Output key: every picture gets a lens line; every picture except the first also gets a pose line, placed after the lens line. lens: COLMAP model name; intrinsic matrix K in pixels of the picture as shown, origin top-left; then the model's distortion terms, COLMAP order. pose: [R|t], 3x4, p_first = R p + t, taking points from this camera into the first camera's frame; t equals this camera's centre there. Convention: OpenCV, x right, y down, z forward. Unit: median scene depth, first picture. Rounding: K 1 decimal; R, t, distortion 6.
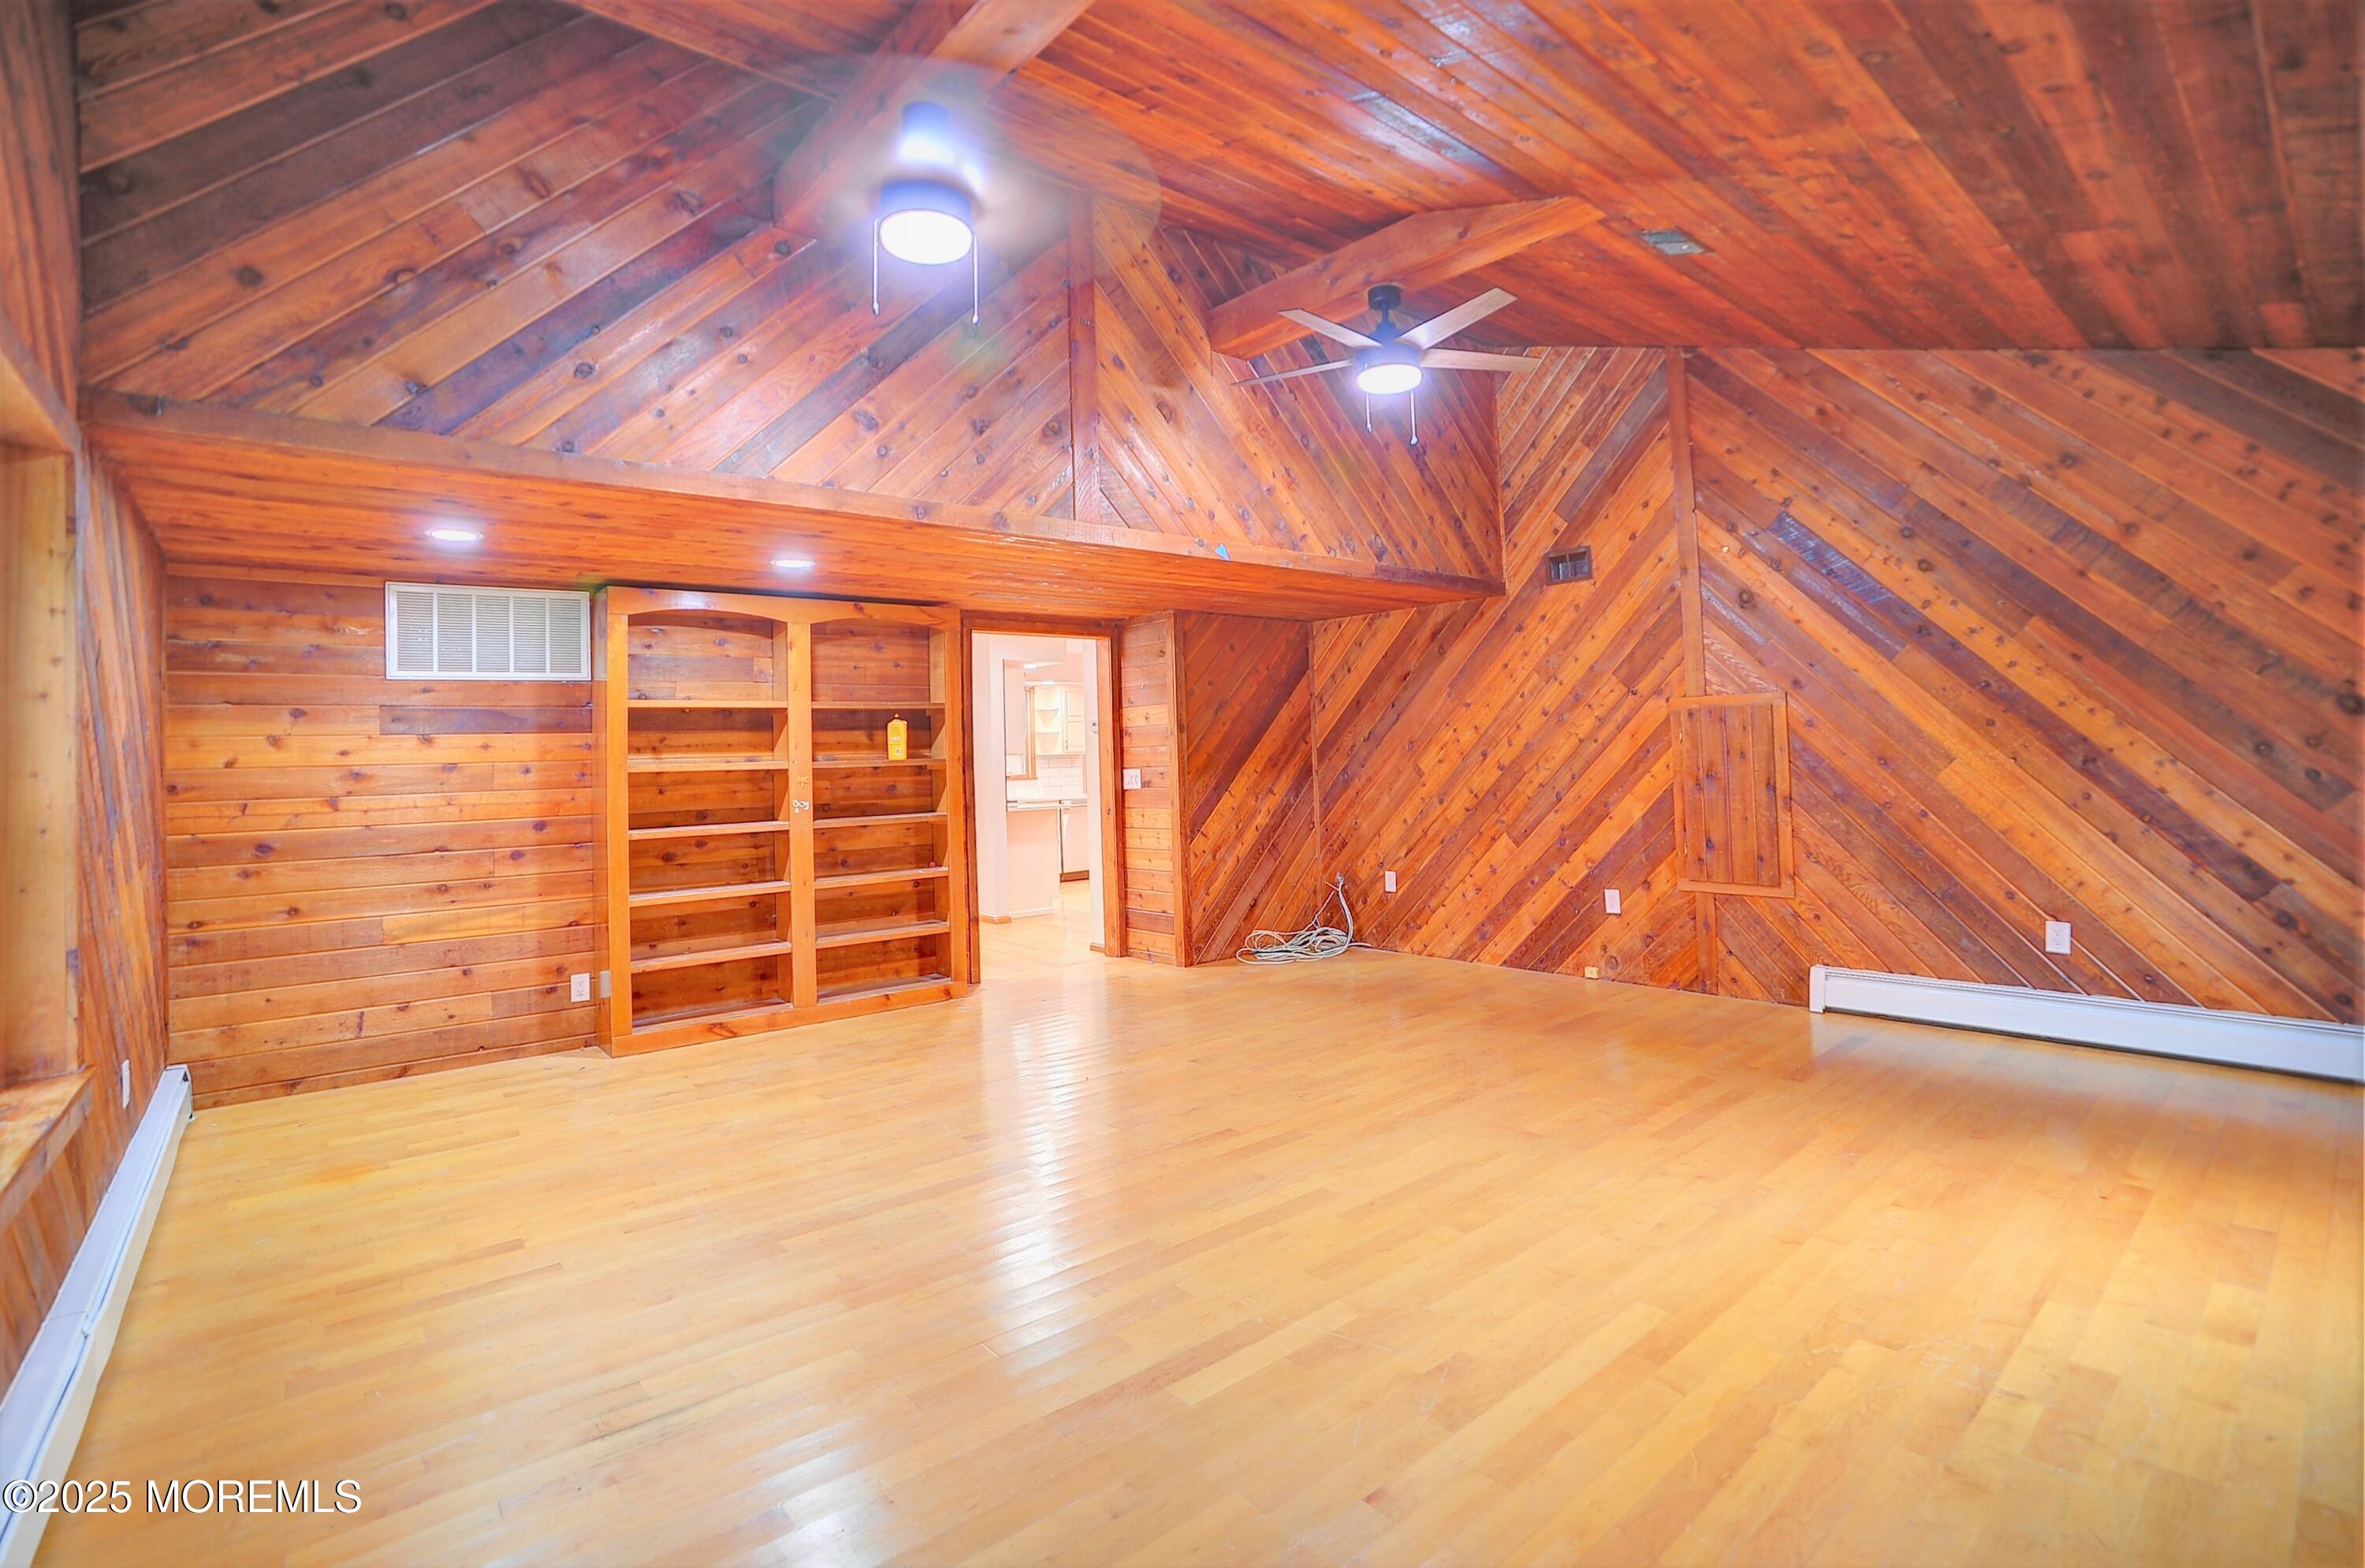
lens RADIAL K [[1070.0, 0, 1178.4], [0, 1070.0, 787.6], [0, 0, 1]] dist [-0.094105, 0.042280]
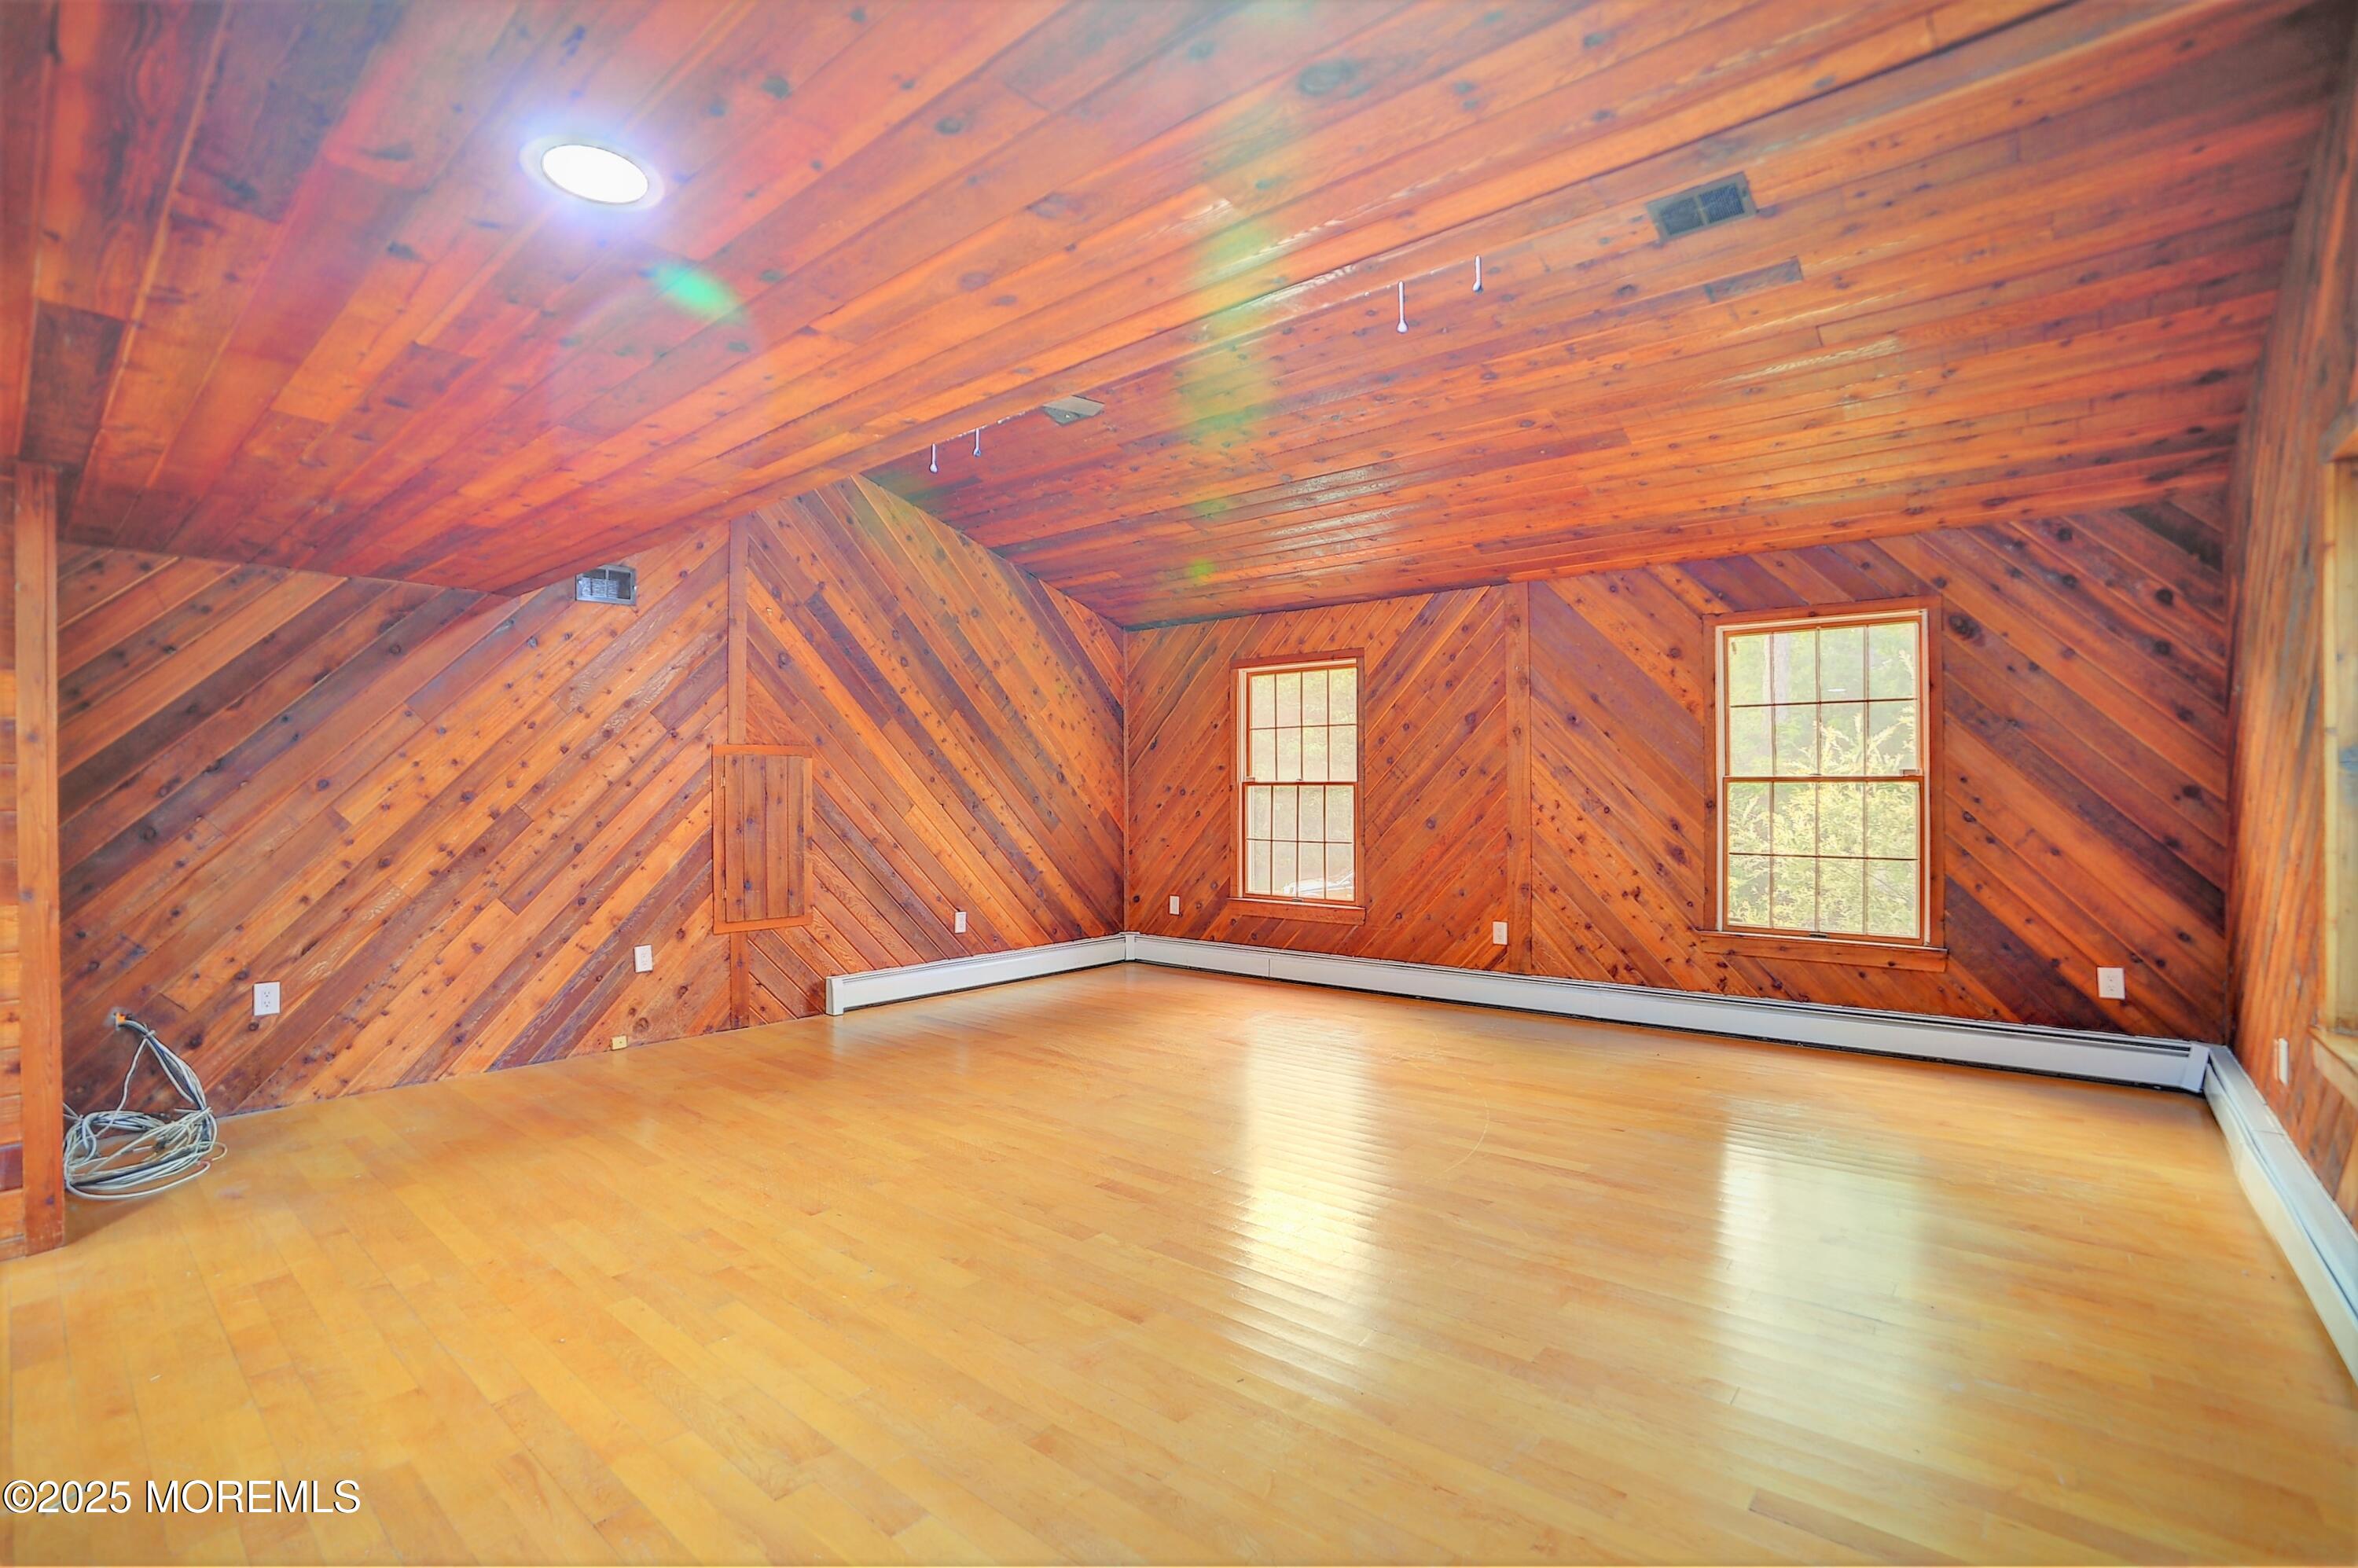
lens RADIAL K [[1062.4, 0, 1176.0], [0, 1062.4, 843.5], [0, 0, 1]] dist [-0.119789, 0.048948]
pose [[-0.134170, -0.019090, 0.990774, -0.596046], [0.035572, 0.999077, 0.024067, 0.002096], [-0.990320, 0.038473, -0.133367, 0.716332]]
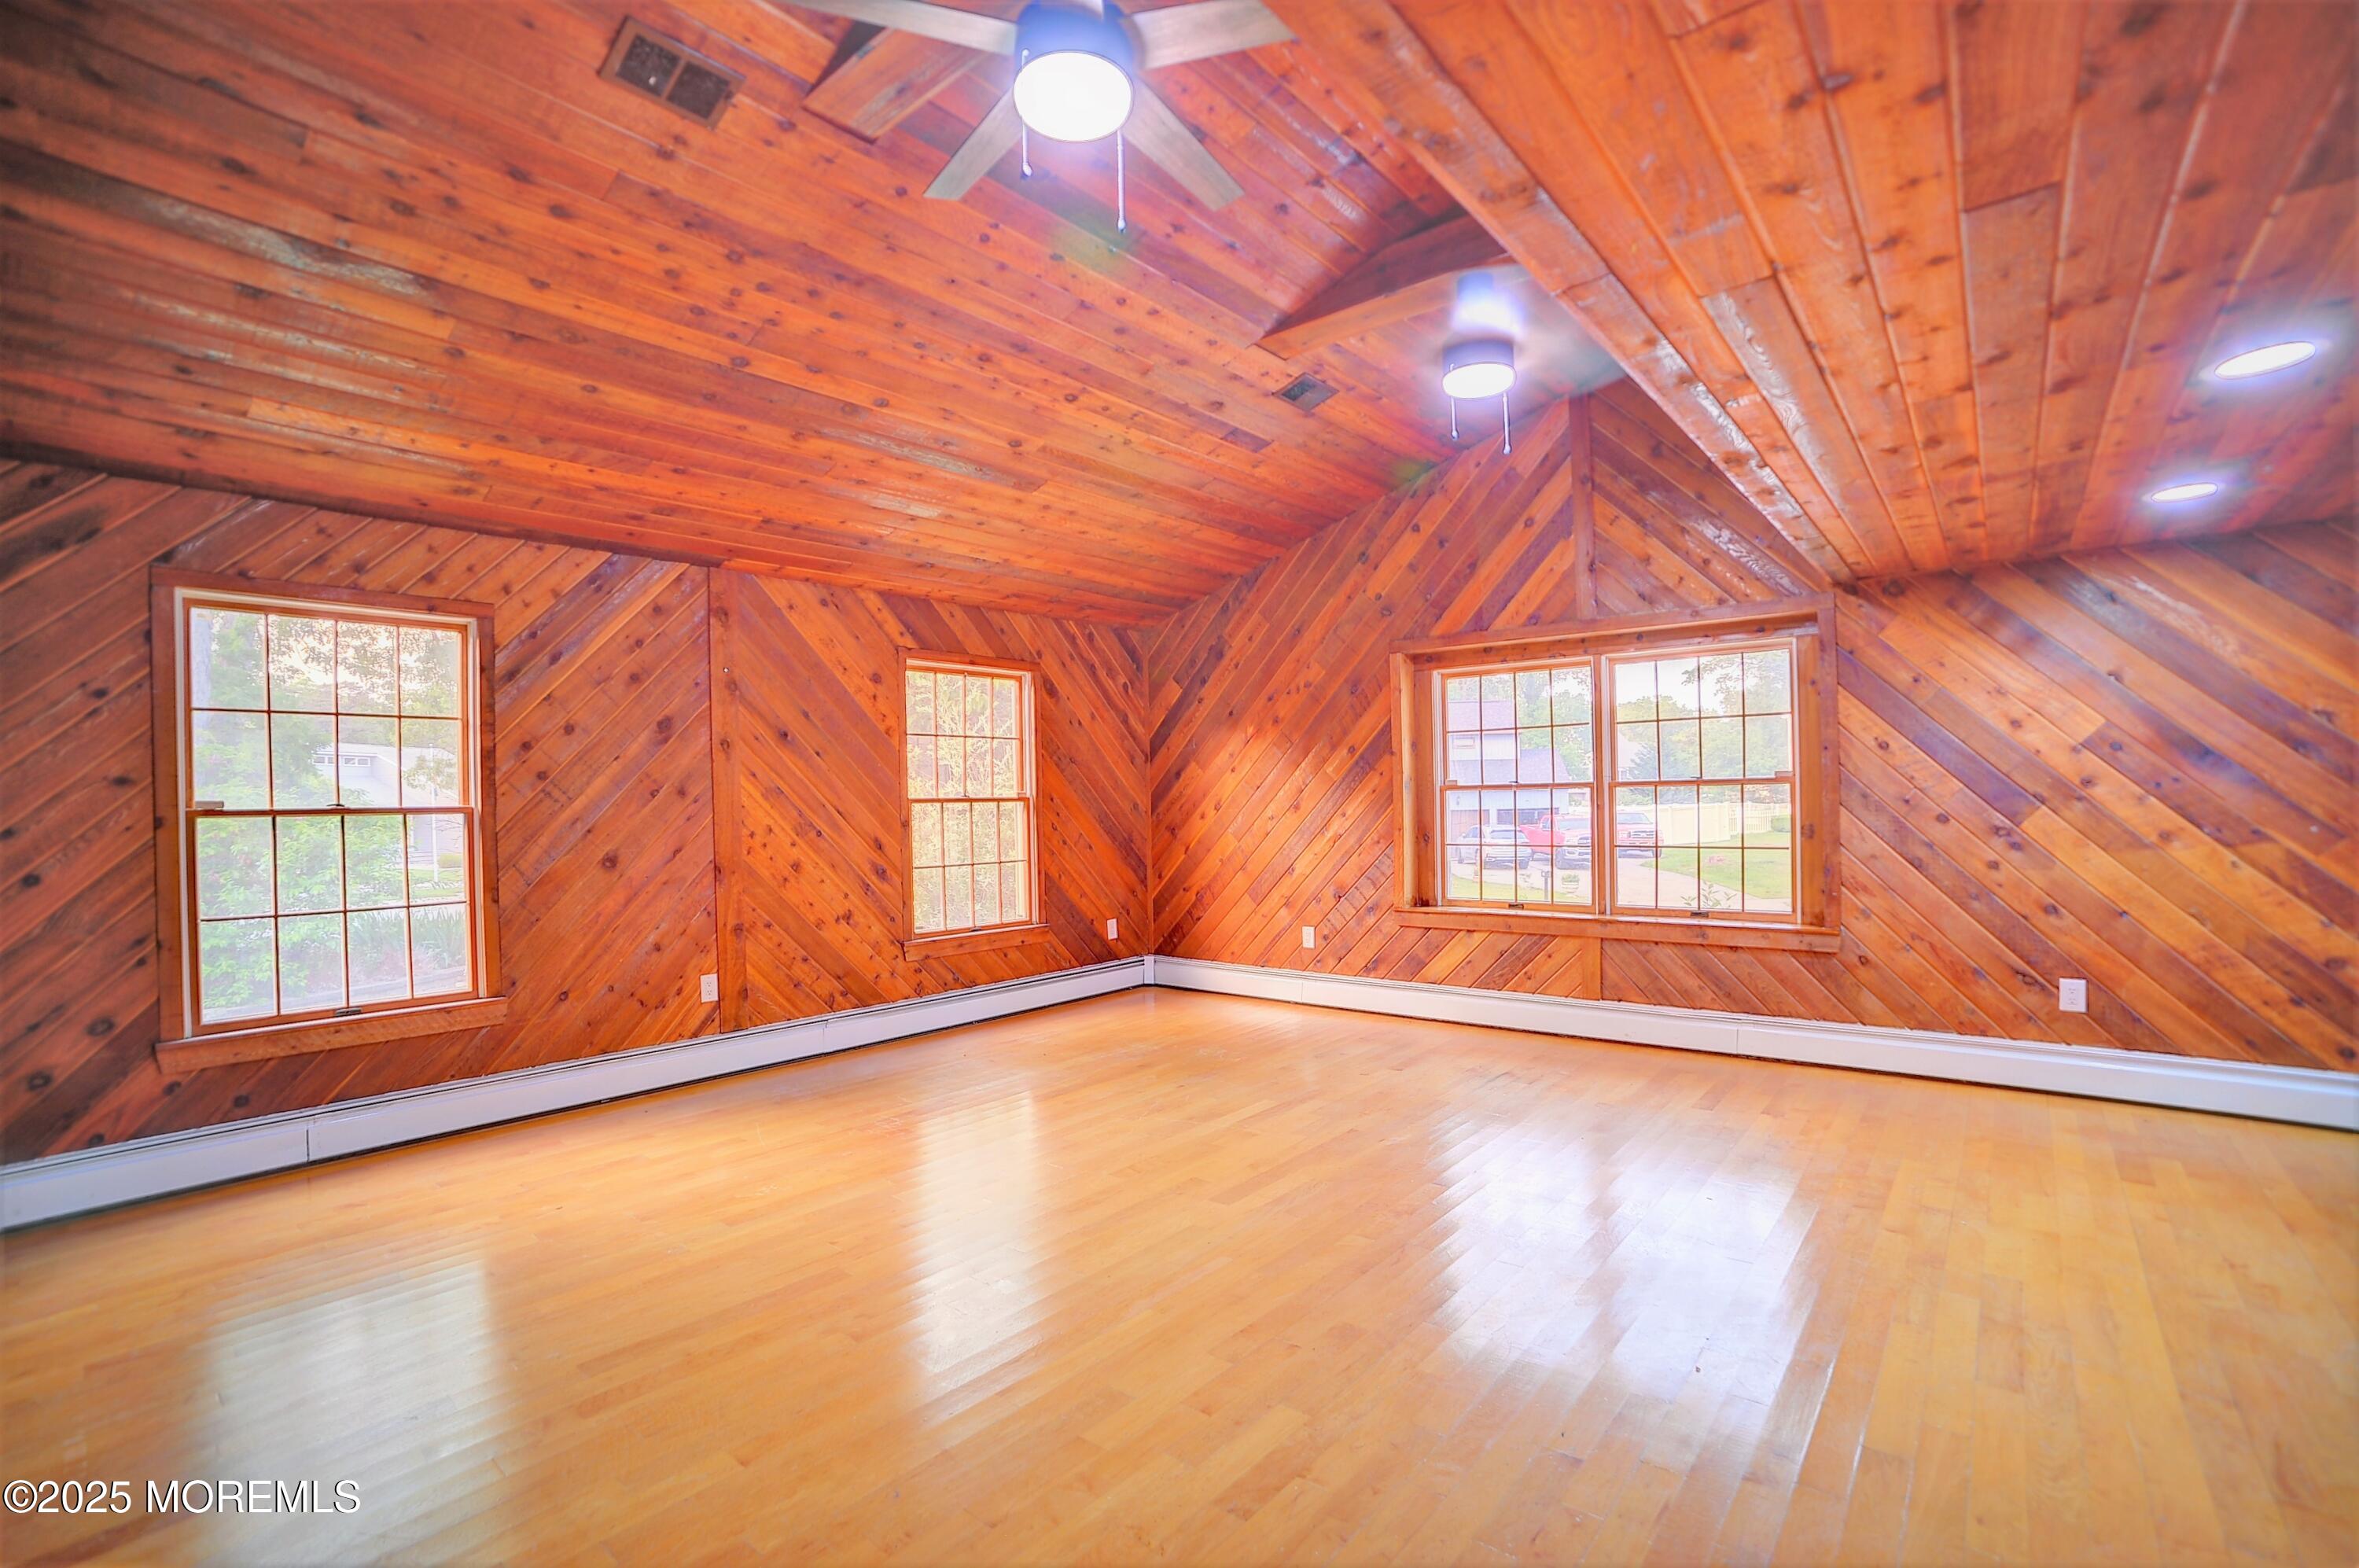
lens RADIAL K [[1062.9, 0, 1176.5], [0, 1062.9, 843.5], [0, 0, 1]] dist [-0.119789, 0.048948]
pose [[-0.986595, 0.054509, -0.153815, 0.193093], [0.044545, 0.996724, 0.067503, -0.033142], [0.156990, 0.059746, -0.985791, 1.182507]]
